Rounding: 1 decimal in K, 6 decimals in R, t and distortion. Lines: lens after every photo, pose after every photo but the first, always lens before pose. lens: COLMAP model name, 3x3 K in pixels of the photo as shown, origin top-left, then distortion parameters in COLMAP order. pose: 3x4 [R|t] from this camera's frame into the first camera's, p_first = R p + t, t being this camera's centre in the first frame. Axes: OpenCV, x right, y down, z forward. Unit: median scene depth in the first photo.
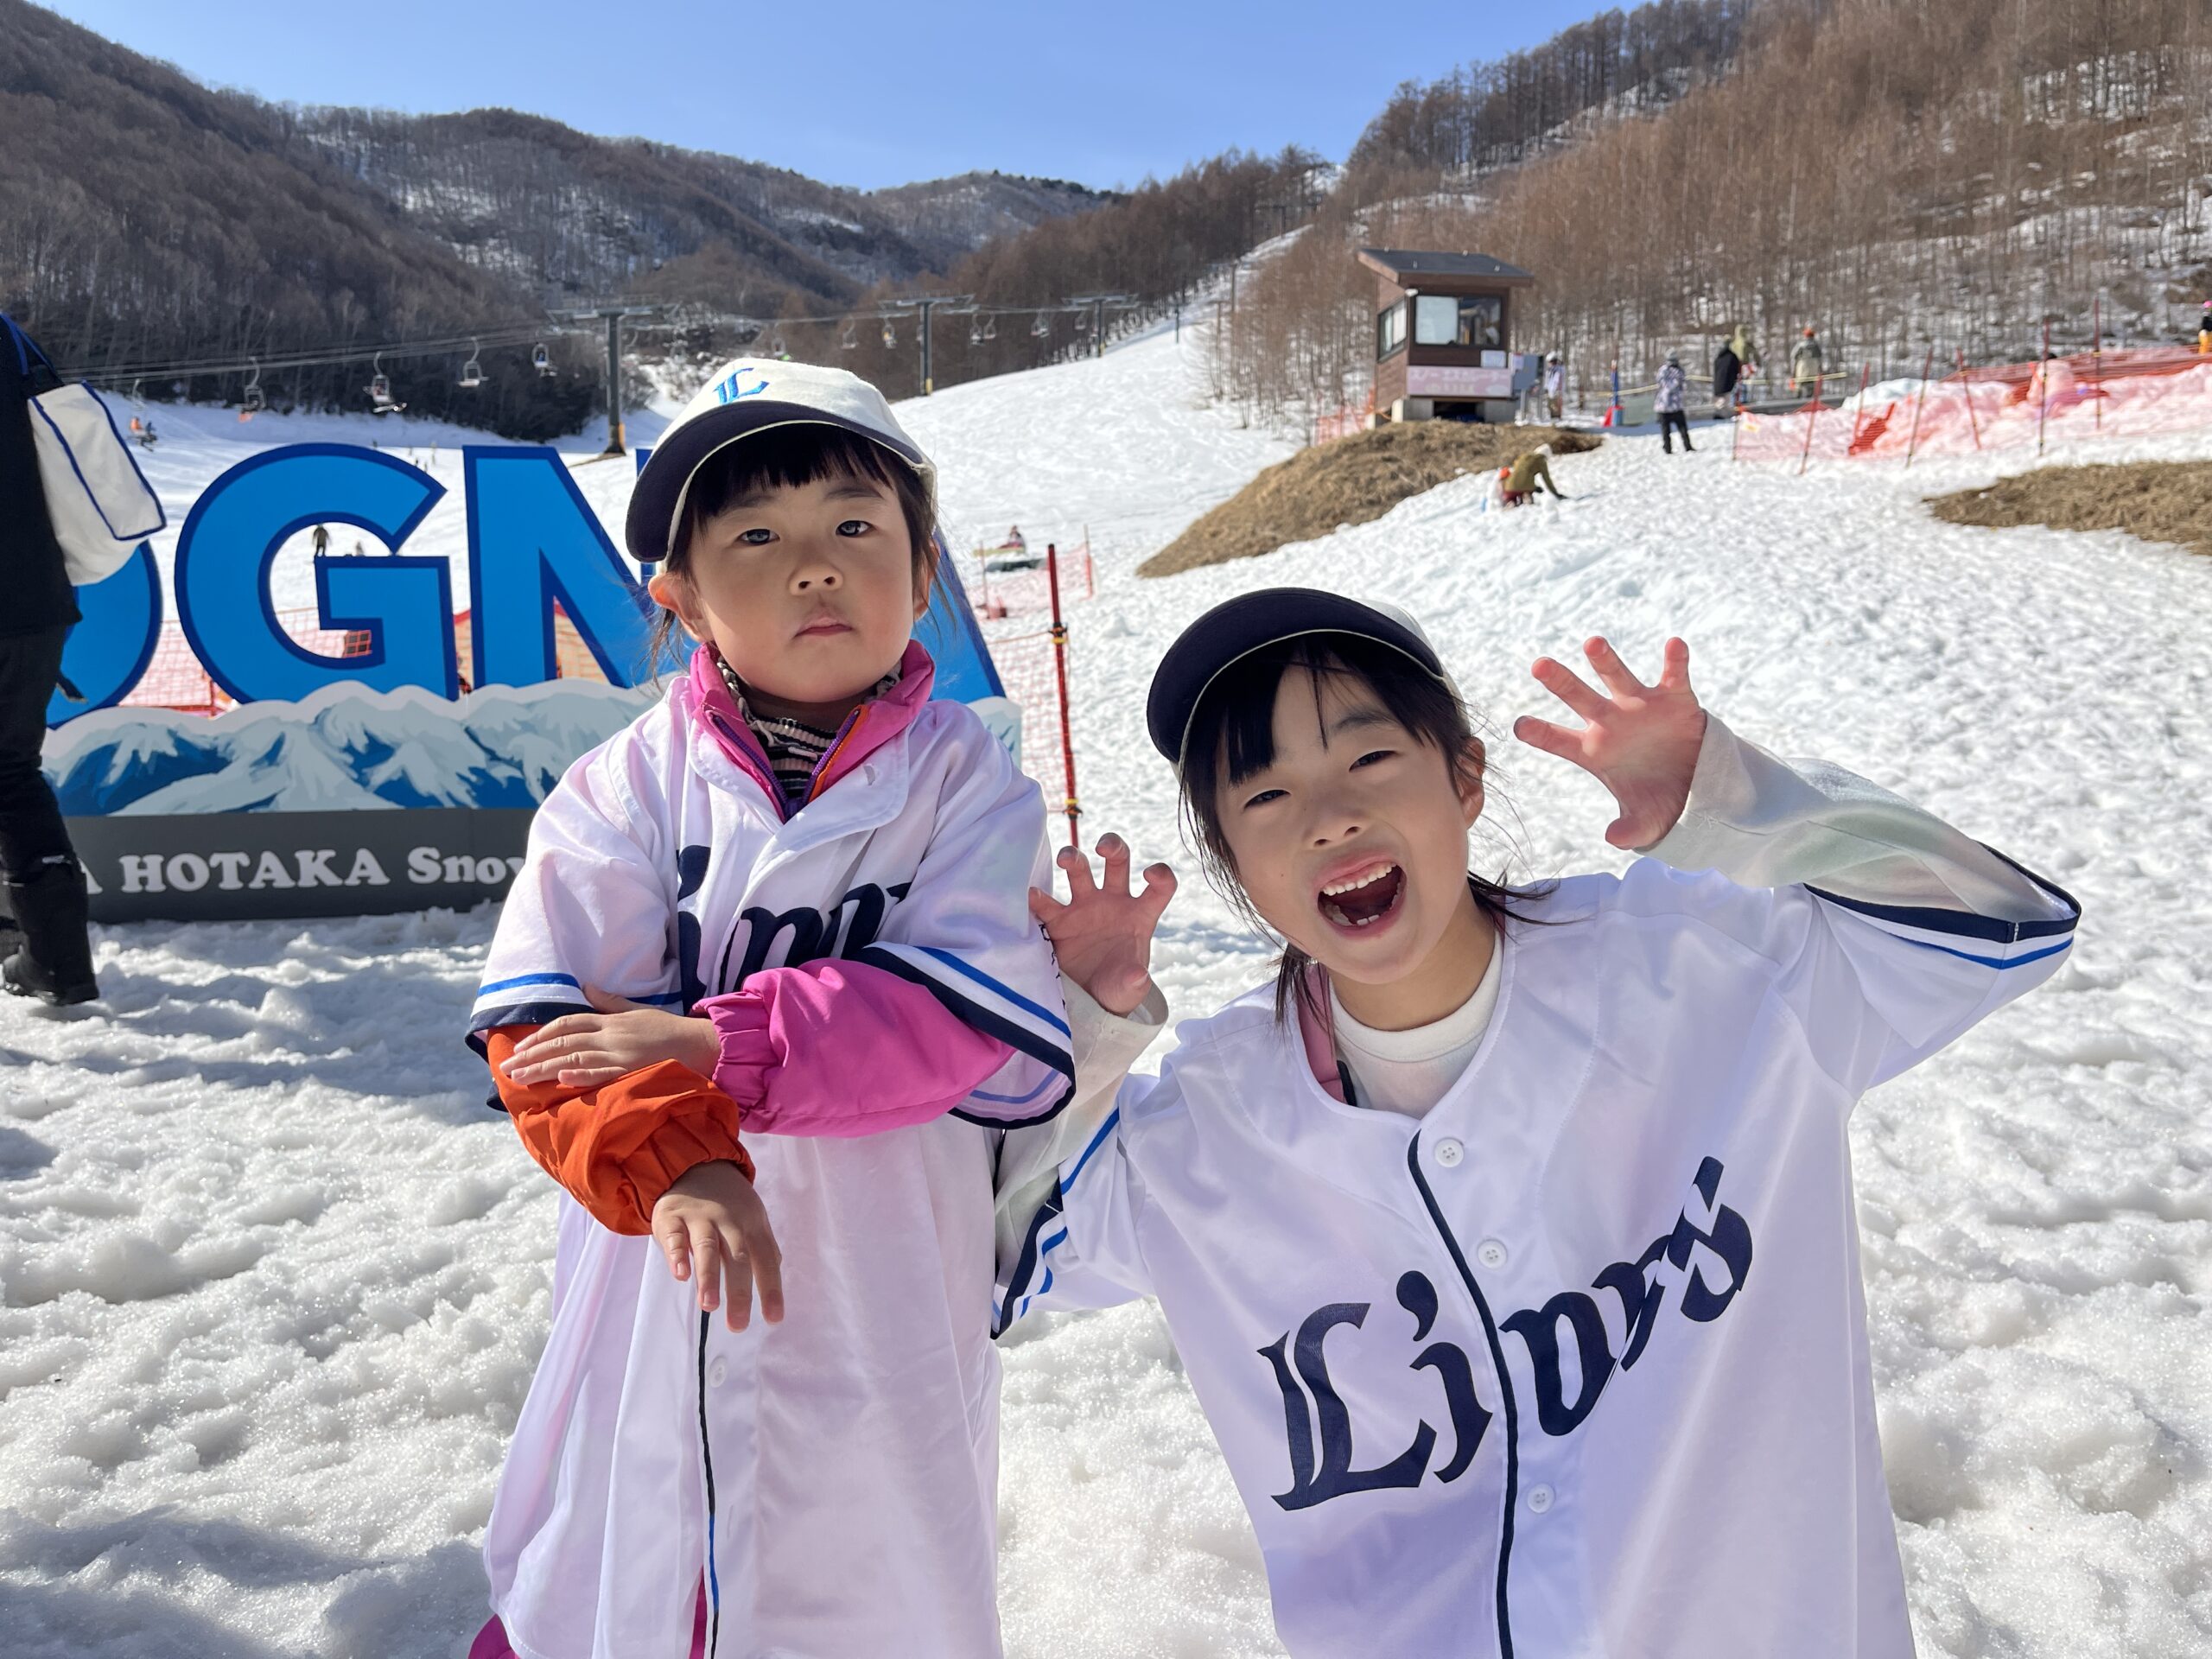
lens RADIAL K [[1665.1, 0, 1117.4], [0, 1665.1, 822.1], [0, 0, 1]] dist [0.073287, -0.097104]
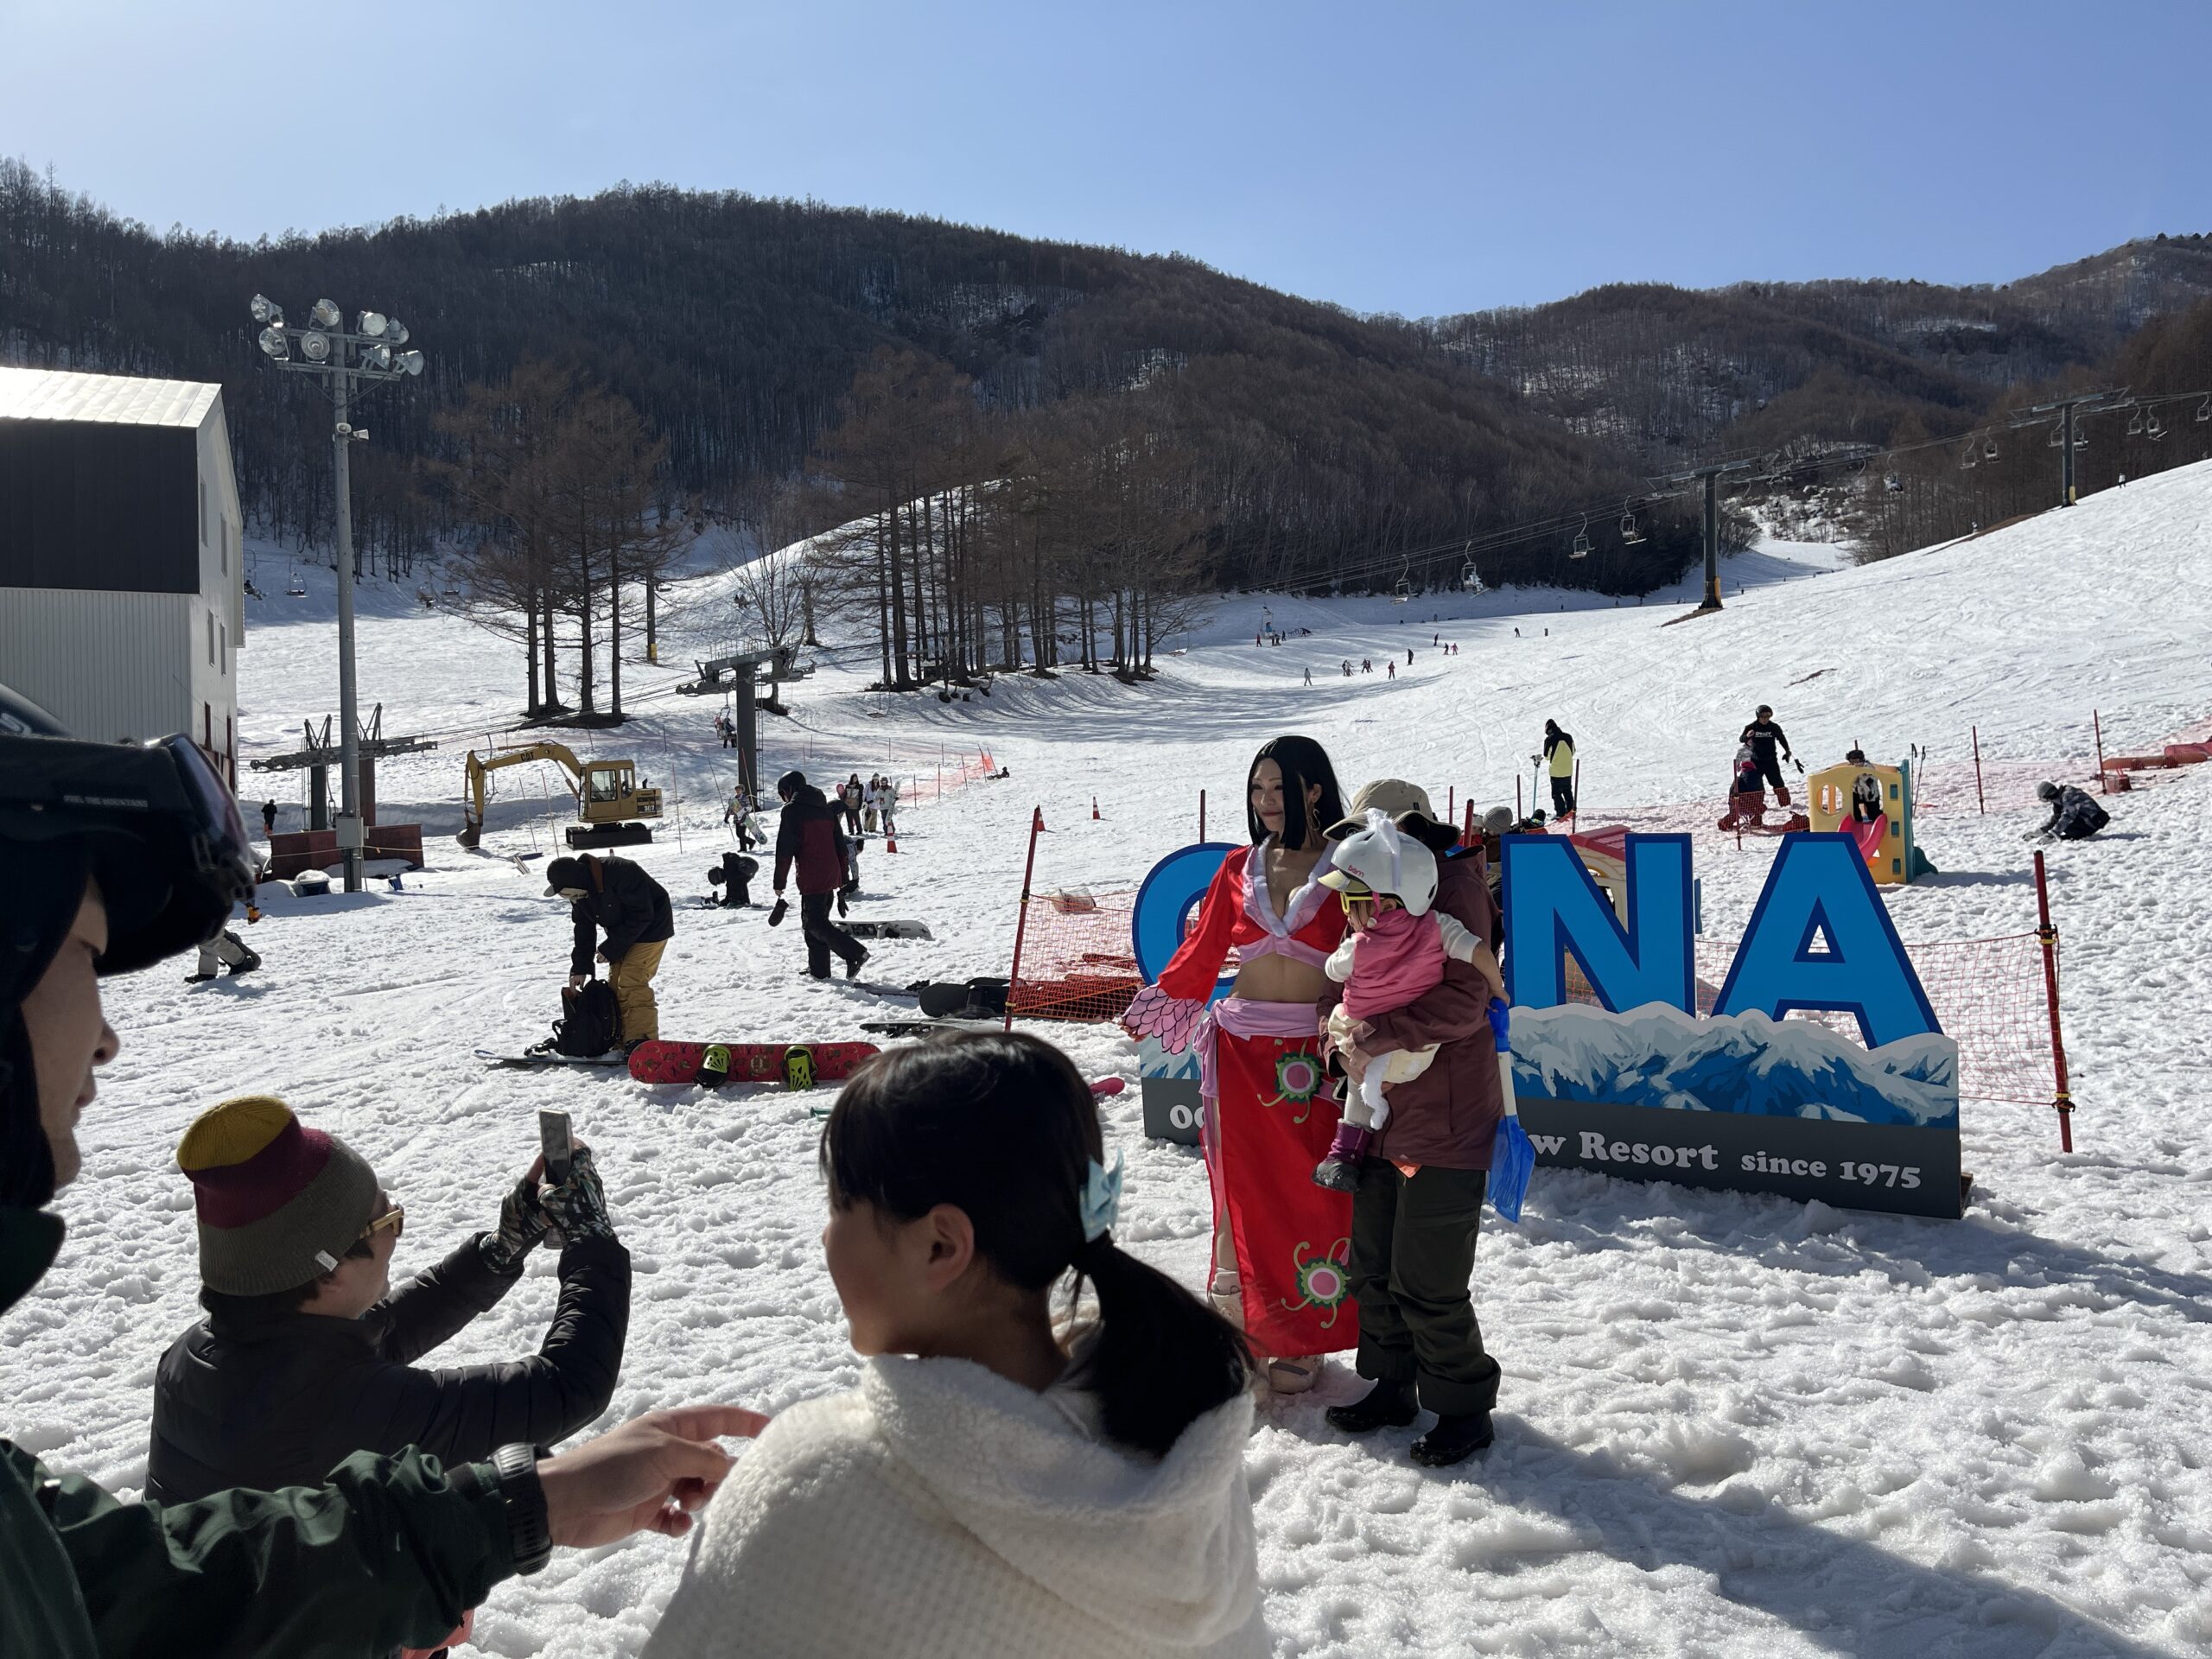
lens RADIAL K [[1665.1, 0, 1125.7], [0, 1665.1, 832.3], [0, 0, 1]] dist [0.073287, -0.097104]
pose [[0.810252, -0.012528, -0.585948, 0.165893], [-0.033911, 0.997094, -0.068211, -0.118563], [0.585100, 0.075138, 0.807473, -0.293975]]
